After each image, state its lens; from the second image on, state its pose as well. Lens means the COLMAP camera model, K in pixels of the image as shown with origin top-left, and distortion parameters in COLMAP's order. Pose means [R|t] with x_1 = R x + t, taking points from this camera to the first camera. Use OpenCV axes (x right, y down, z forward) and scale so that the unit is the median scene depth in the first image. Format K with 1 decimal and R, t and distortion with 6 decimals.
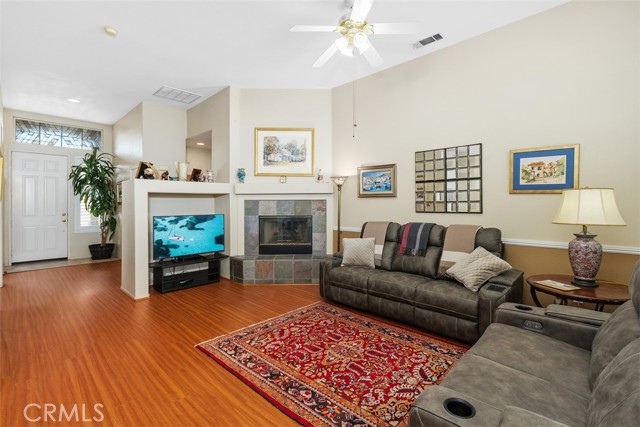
lens RADIAL K [[293.1, 0, 318.6], [0, 293.1, 203.8], [0, 0, 1]] dist [0.002068, -0.000155]
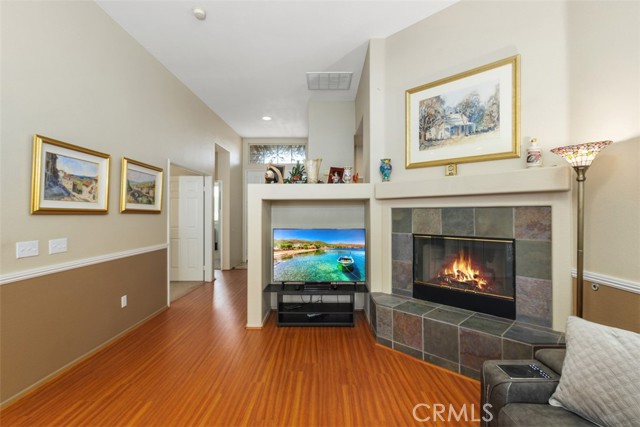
lens RADIAL K [[293.1, 0, 324.3], [0, 293.1, 211.0], [0, 0, 1]] dist [0.002068, -0.000155]
pose [[0.695917, -0.003317, -0.718115, 0.108312], [-0.000859, 0.999985, -0.005451, -0.003033], [0.718122, 0.004410, 0.695903, 0.457590]]
